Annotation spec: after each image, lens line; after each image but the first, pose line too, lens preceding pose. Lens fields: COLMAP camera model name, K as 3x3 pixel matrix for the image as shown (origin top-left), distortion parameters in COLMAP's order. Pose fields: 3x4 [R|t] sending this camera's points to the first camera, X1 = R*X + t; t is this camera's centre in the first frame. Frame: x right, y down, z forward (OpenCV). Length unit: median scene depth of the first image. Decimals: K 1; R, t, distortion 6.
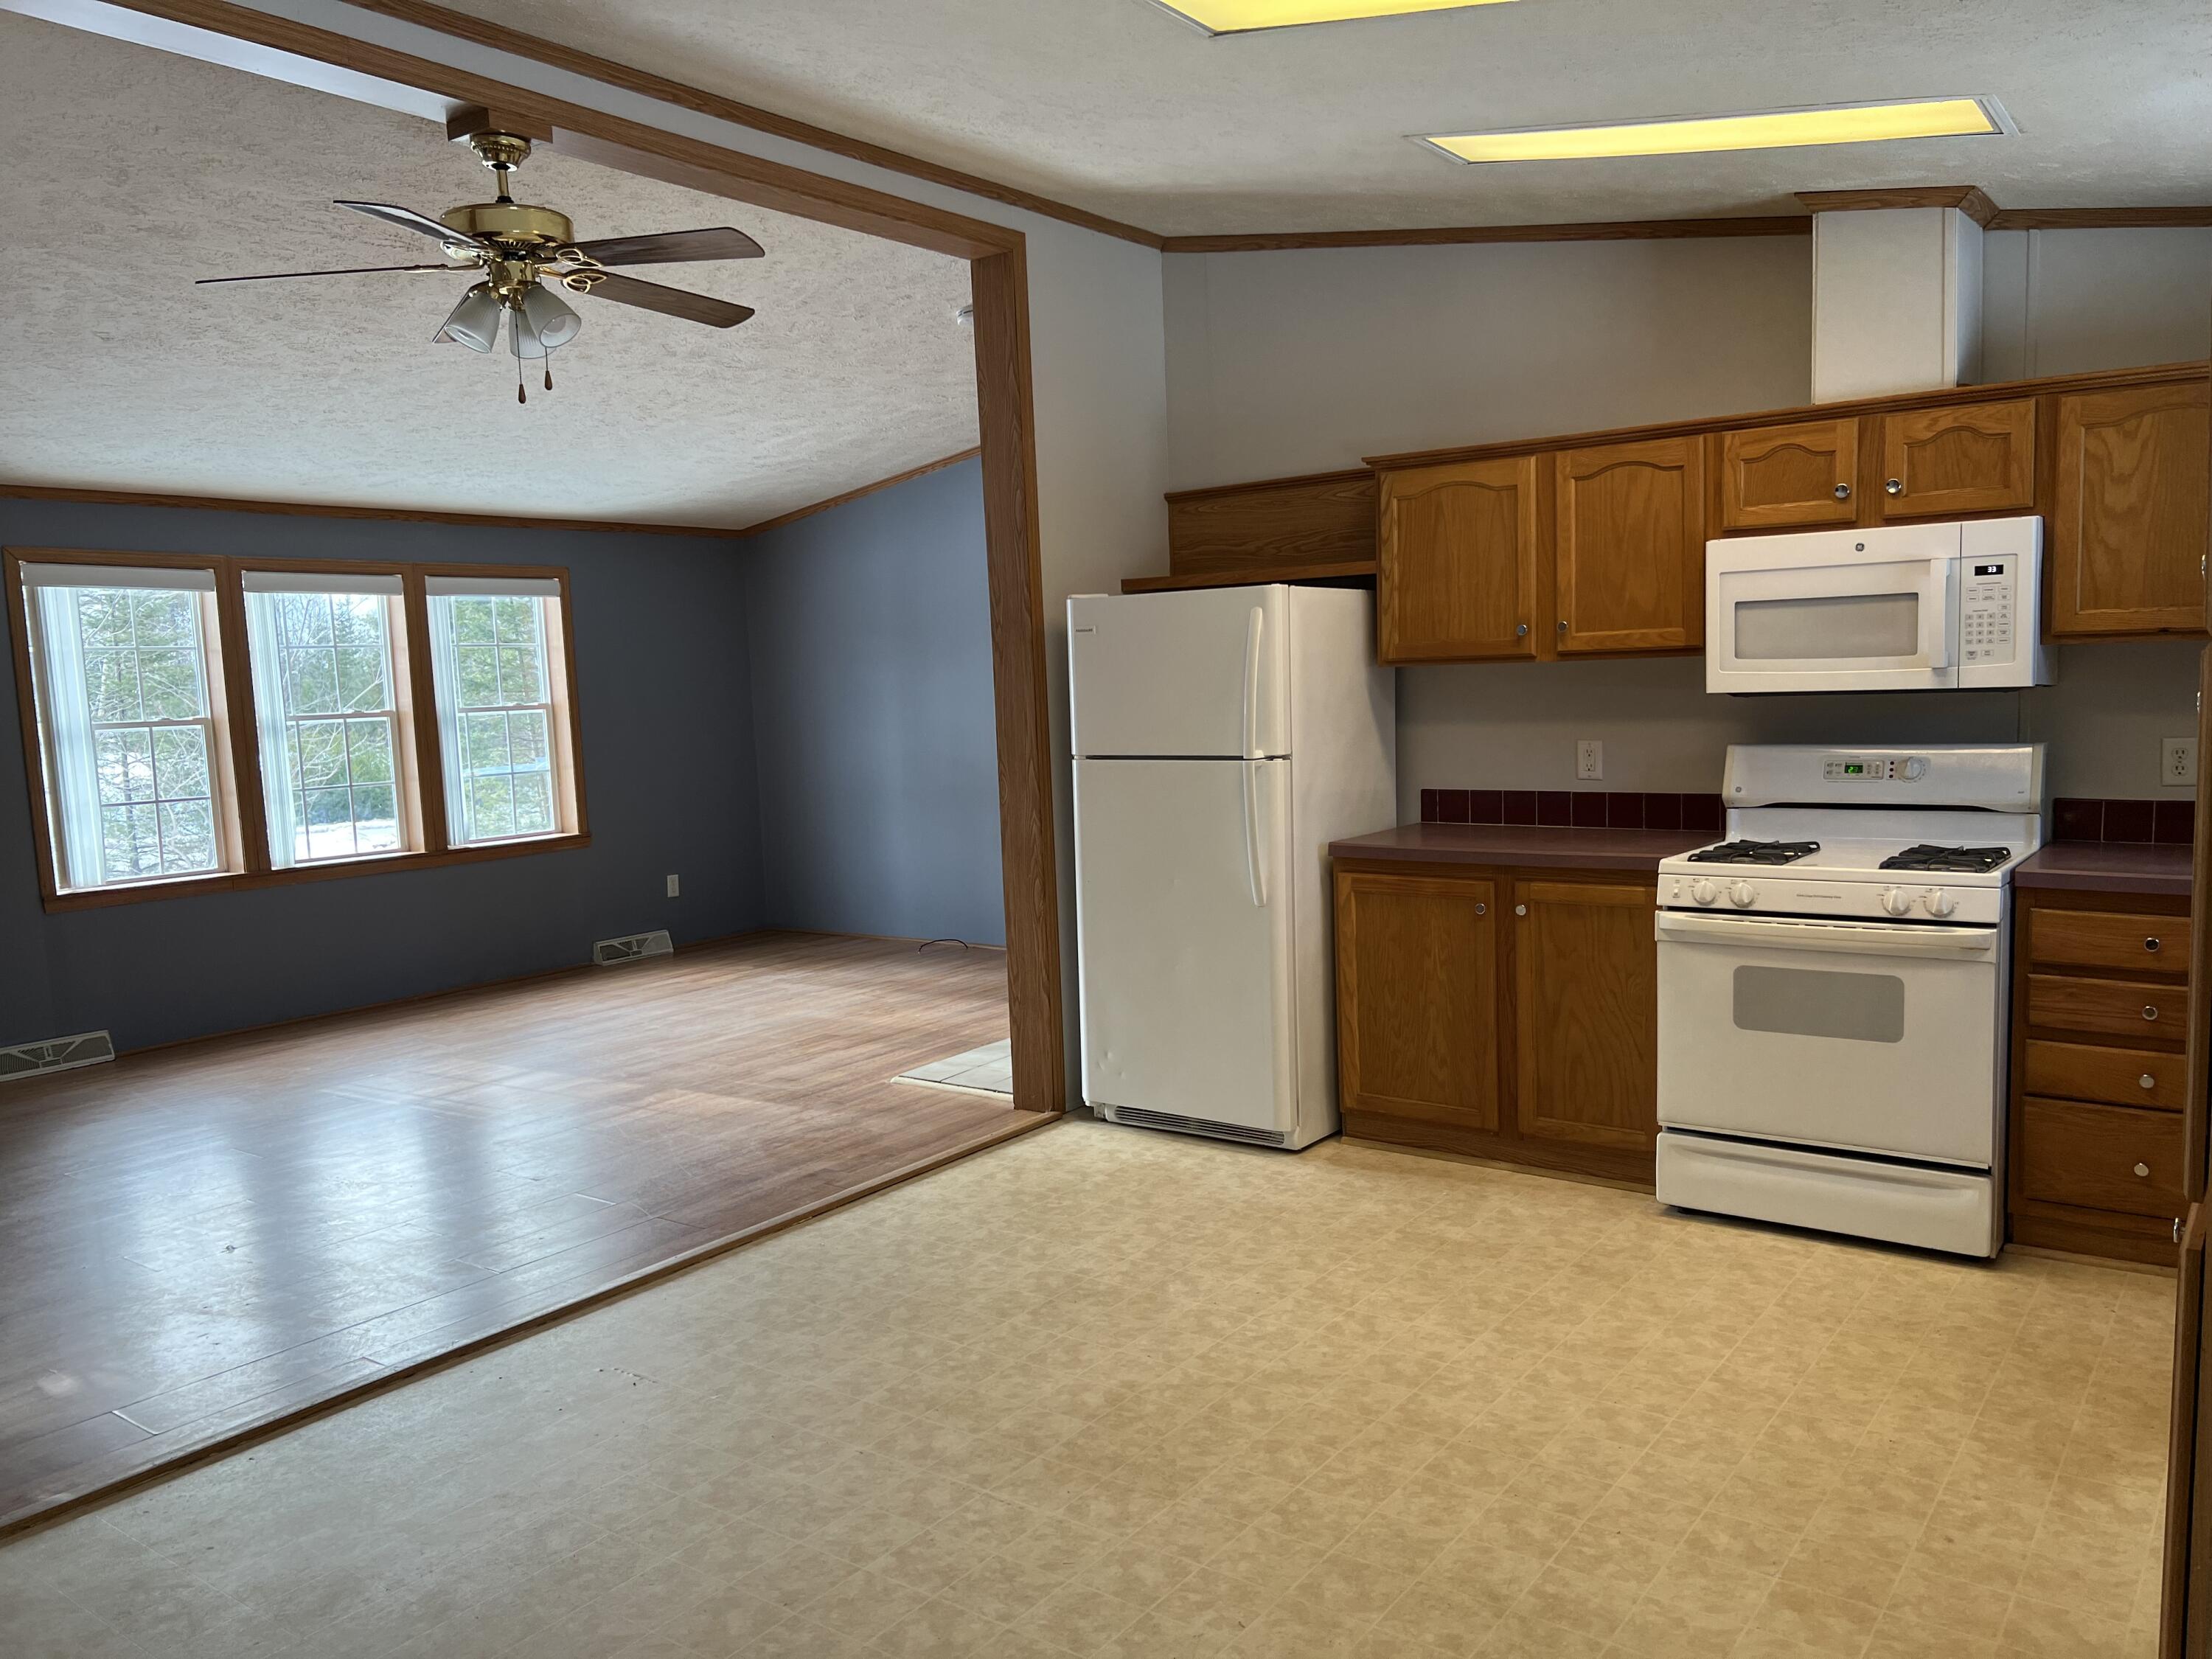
lens RADIAL K [[1642.4, 0, 1116.2], [0, 1642.4, 825.0], [0, 0, 1]] dist [0.086808, -0.092620]
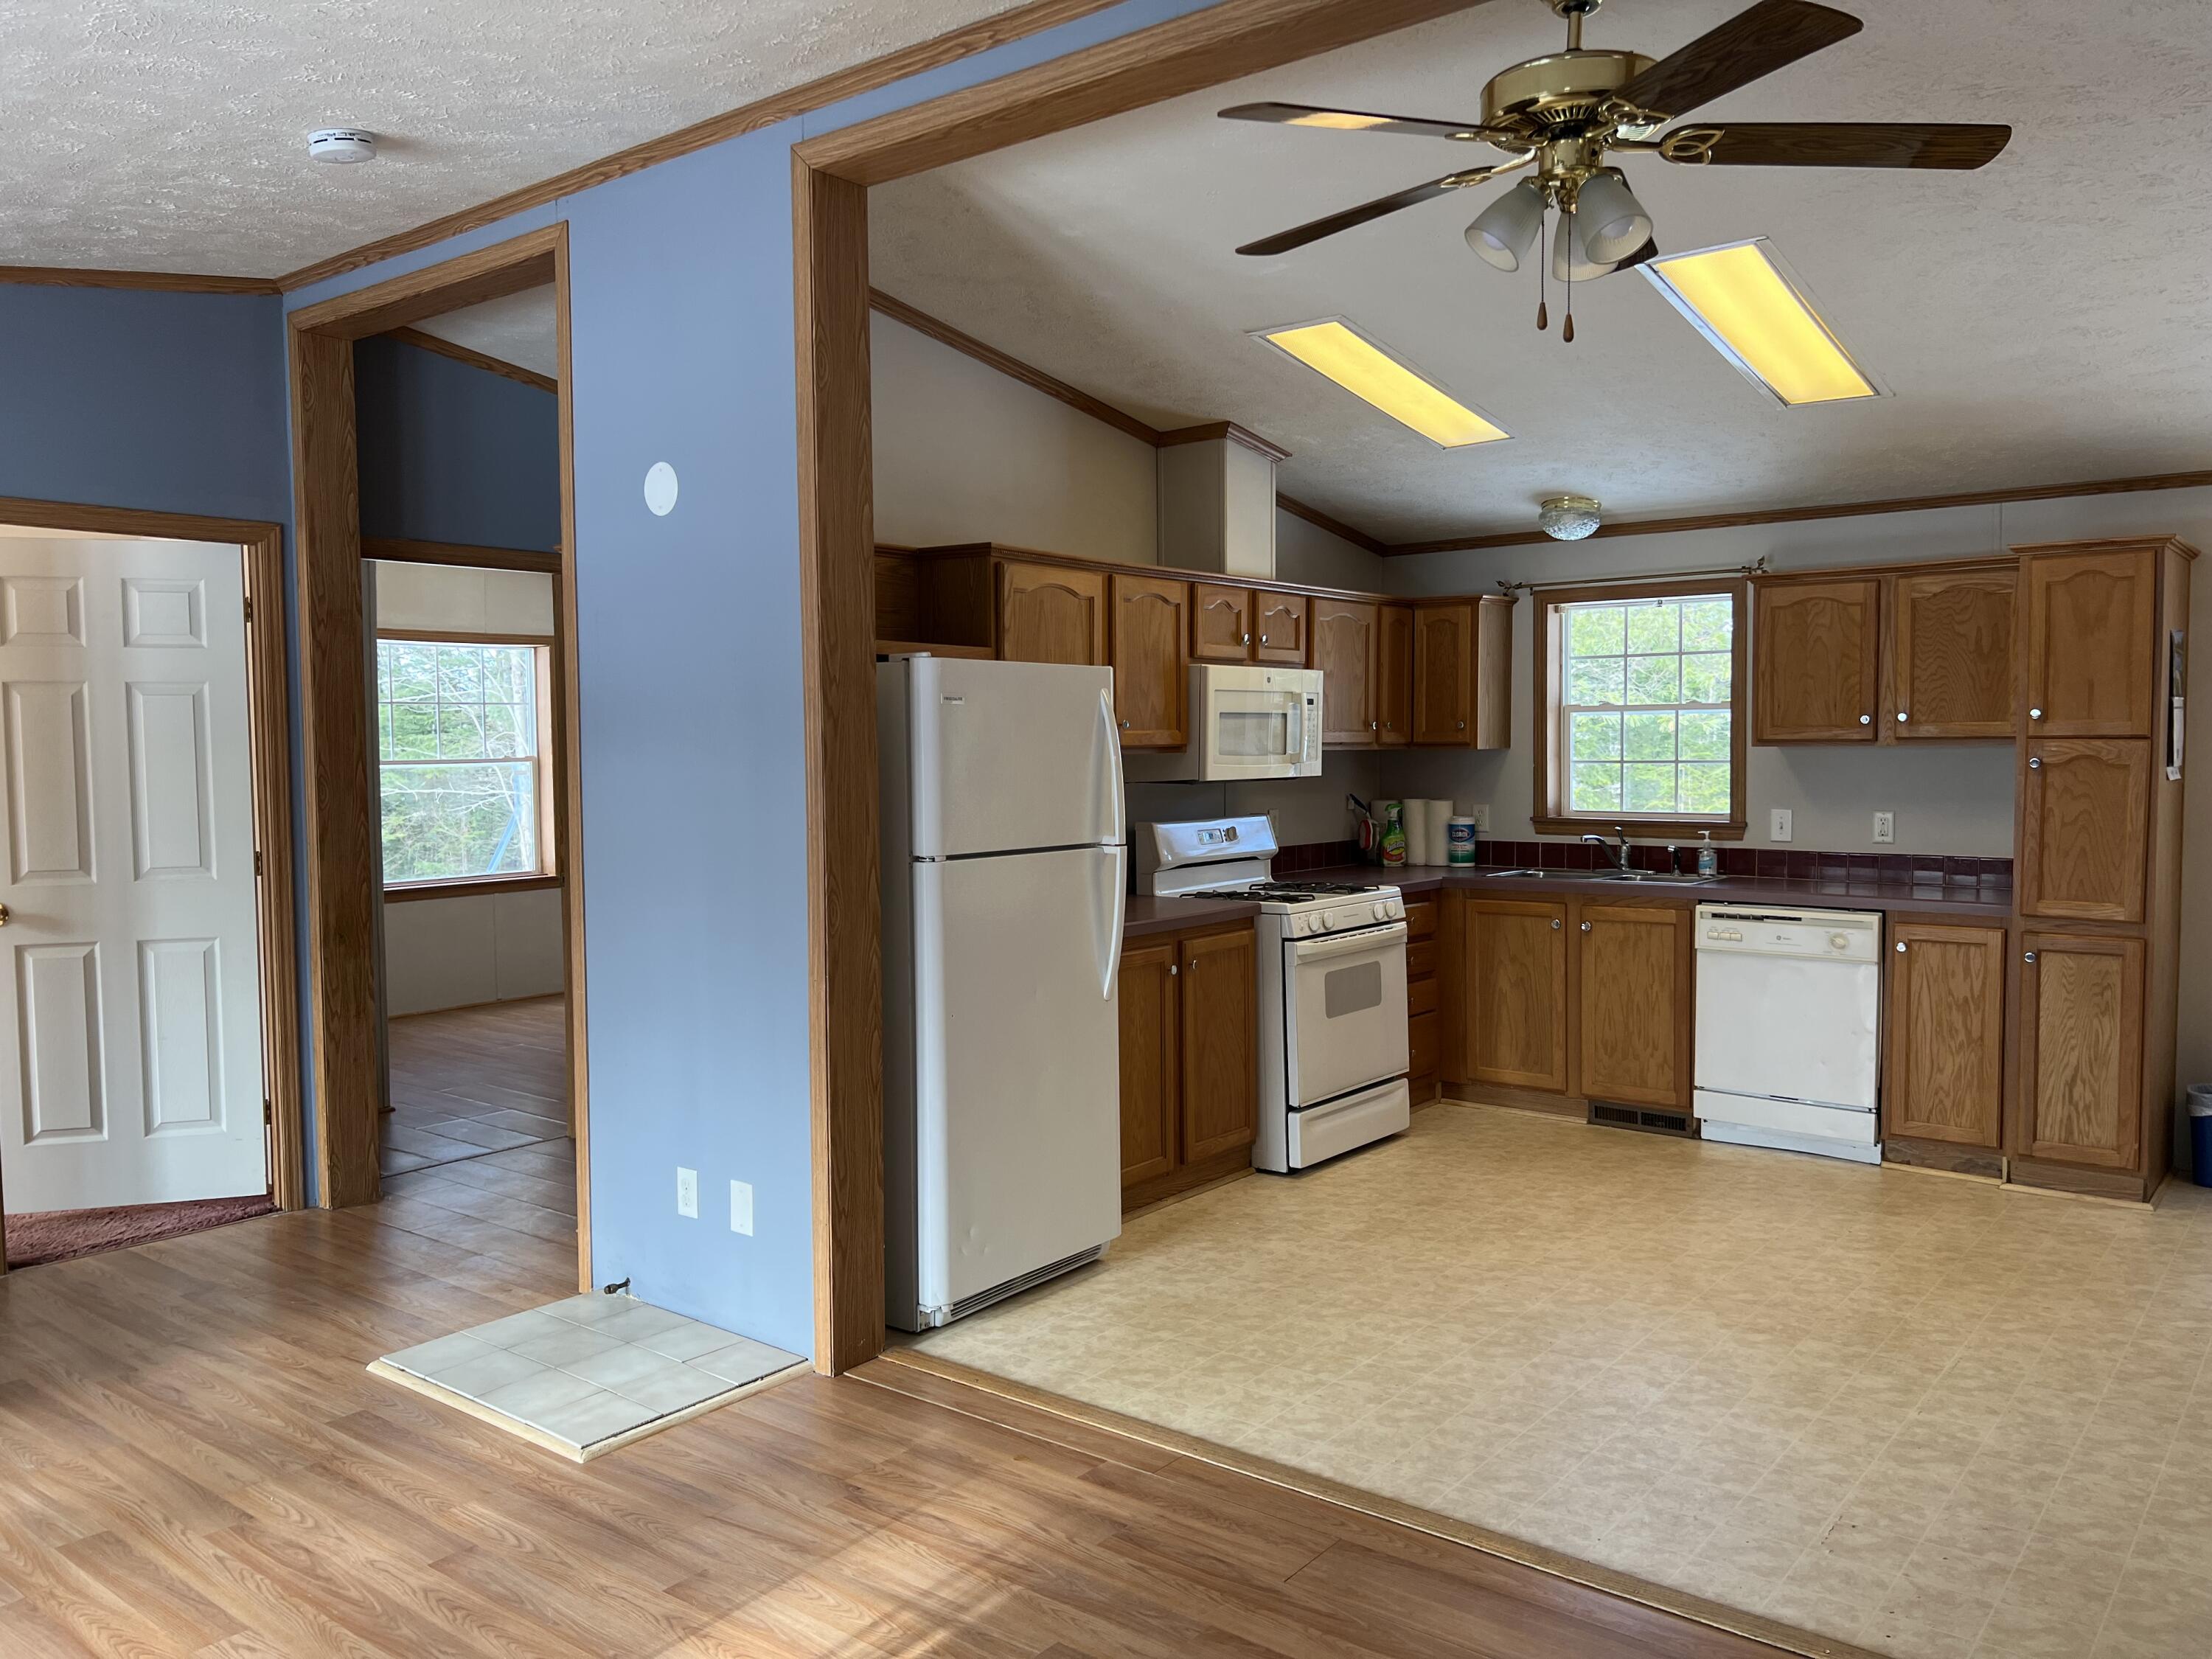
lens RADIAL K [[1642.4, 0, 1116.2], [0, 1642.4, 825.0], [0, 0, 1]] dist [0.086808, -0.092620]
pose [[0.039334, -0.017881, 0.999066, -0.986448], [0.100046, 0.994886, 0.013867, -0.074388], [-0.994205, 0.099407, 0.040922, 1.088293]]
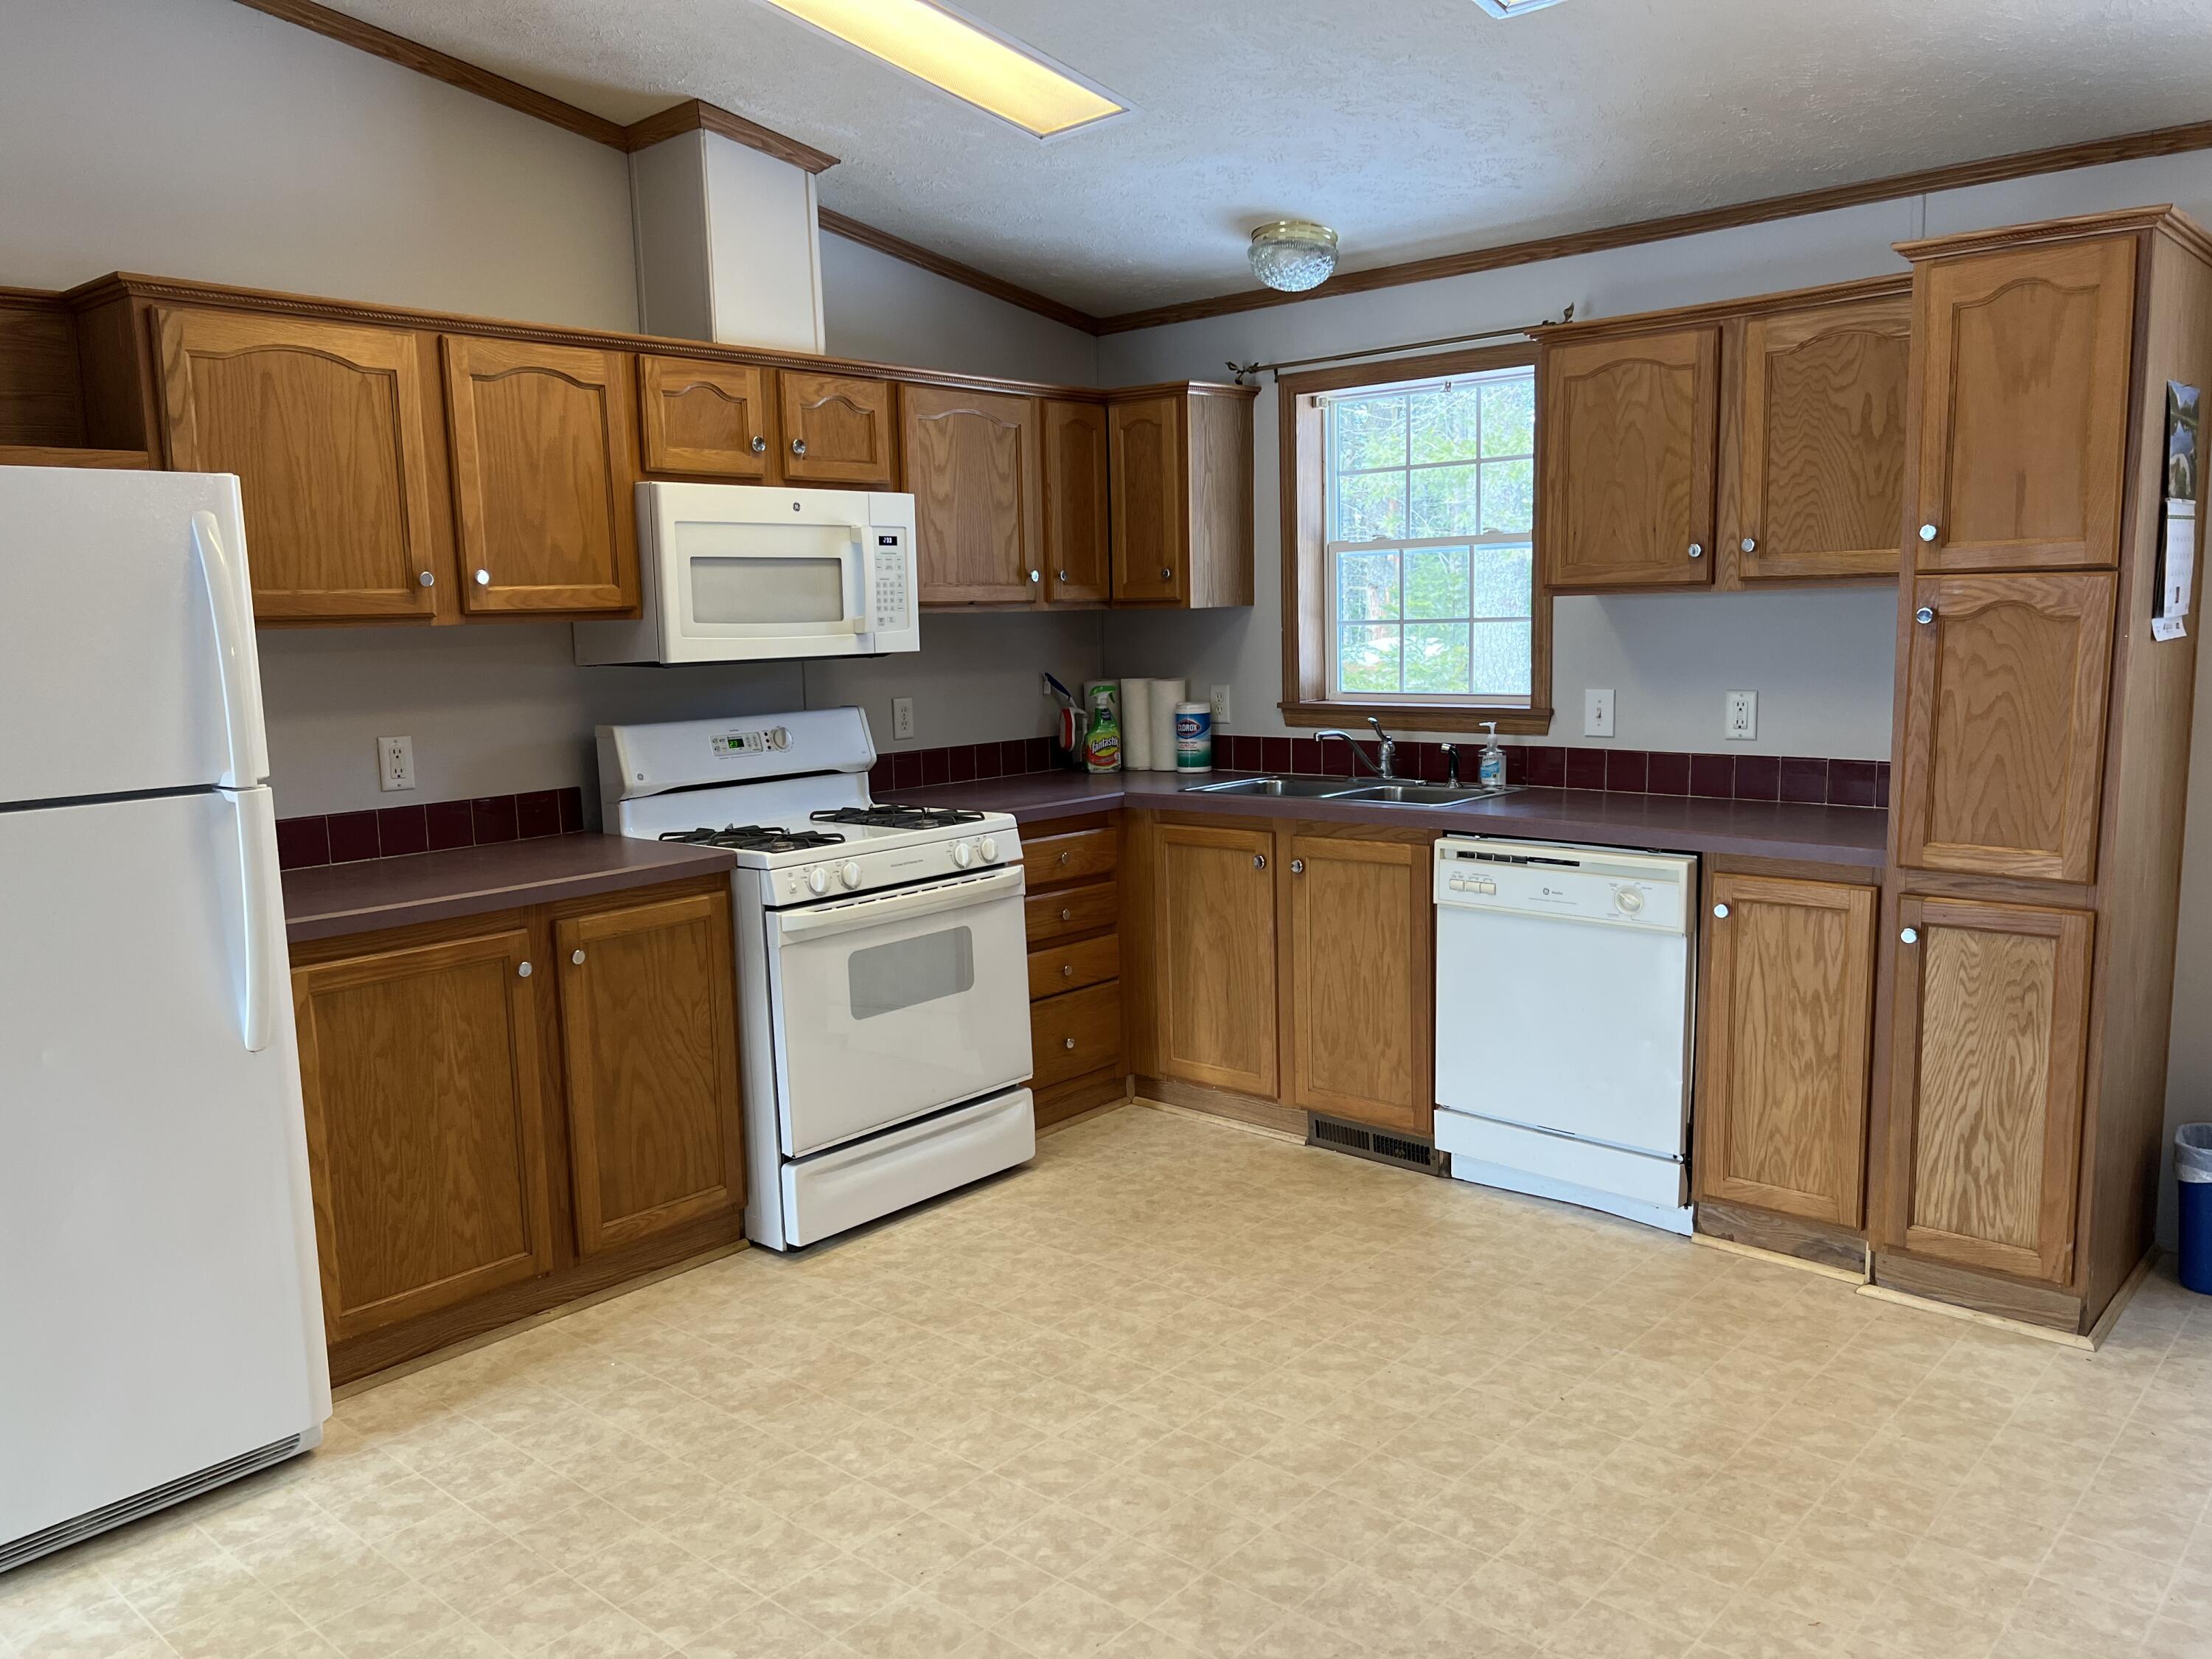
lens RADIAL K [[1656.6, 0, 1085.9], [0, 1656.6, 834.3], [0, 0, 1]] dist [0.062089, -0.059183]
pose [[0.110527, -0.106680, 0.988131, -0.504190], [0.115099, 0.988907, 0.093890, -0.051342], [-0.987186, 0.103355, 0.121580, 0.741230]]
